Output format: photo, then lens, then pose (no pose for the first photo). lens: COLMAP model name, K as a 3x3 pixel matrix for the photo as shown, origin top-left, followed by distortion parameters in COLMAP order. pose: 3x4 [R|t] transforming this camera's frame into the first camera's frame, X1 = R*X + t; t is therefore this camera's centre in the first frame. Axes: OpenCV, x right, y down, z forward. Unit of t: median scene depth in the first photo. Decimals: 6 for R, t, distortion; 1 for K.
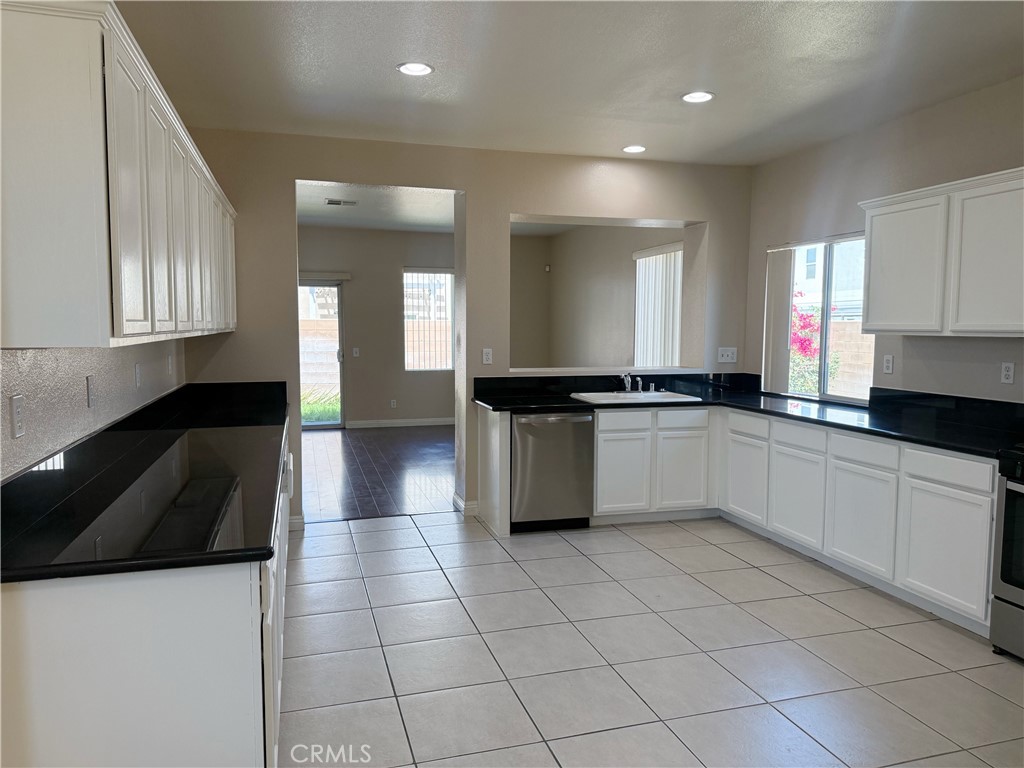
lens RADIAL K [[719.5, 0, 510.4], [0, 719.5, 383.6], [0, 0, 1]] dist [0.114273, -0.187002]
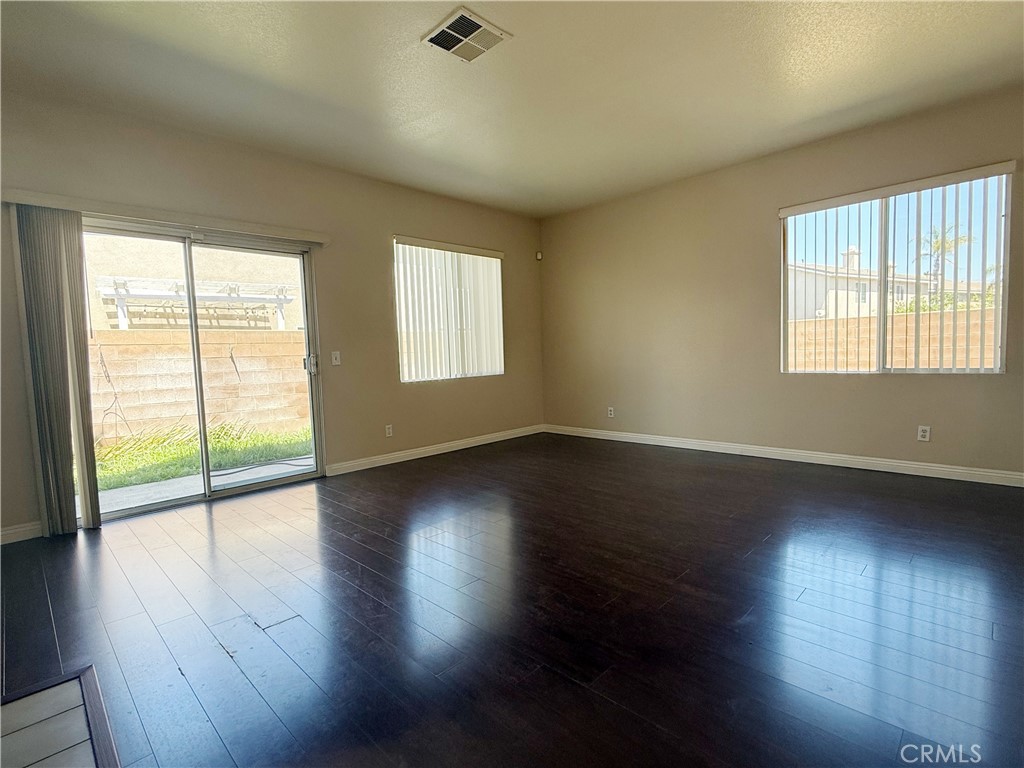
lens RADIAL K [[502.8, 0, 513.2], [0, 502.8, 383.2], [0, 0, 1]] dist [0.028949, 0.000081]
pose [[0.874244, -0.061133, 0.481623, -0.560847], [0.073633, 0.997260, -0.007076, -0.012192], [-0.479871, 0.041649, 0.876350, 1.010180]]
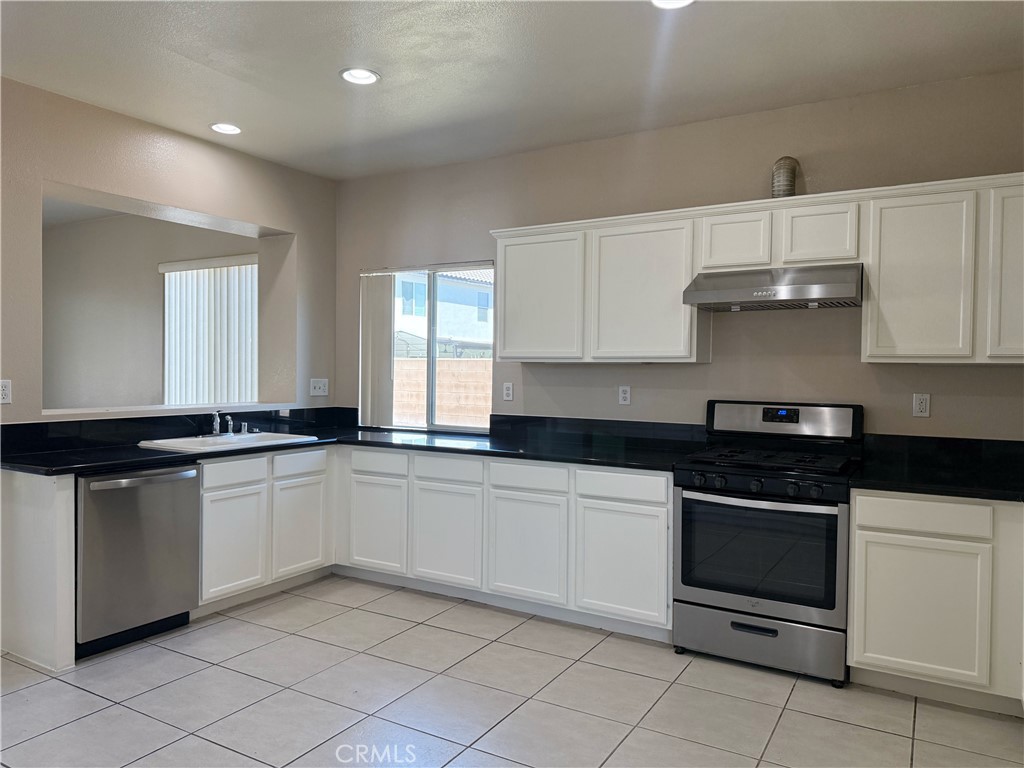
lens RADIAL K [[719.5, 0, 510.4], [0, 719.5, 383.6], [0, 0, 1]] dist [0.114273, -0.187002]
pose [[0.727652, -0.008872, 0.685889, -0.154830], [0.047323, 0.998183, -0.037293, 0.000388], [-0.684313, 0.059595, 0.726750, 0.224797]]
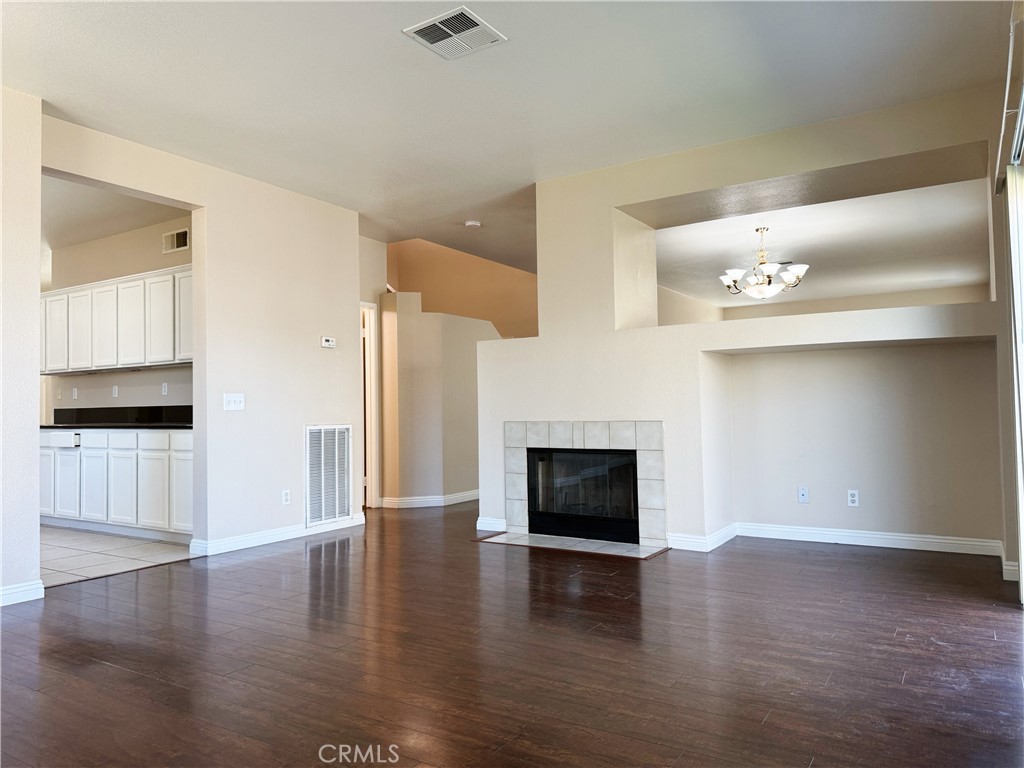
lens RADIAL K [[722.1, 0, 512.0], [0, 722.1, 384.0], [0, 0, 1]] dist [0.075836, -0.095713]
pose [[-0.751739, -0.013091, -0.659331, 0.047103], [-0.041080, 0.998791, 0.027007, -0.073598], [0.658180, 0.047388, -0.751368, 1.987790]]
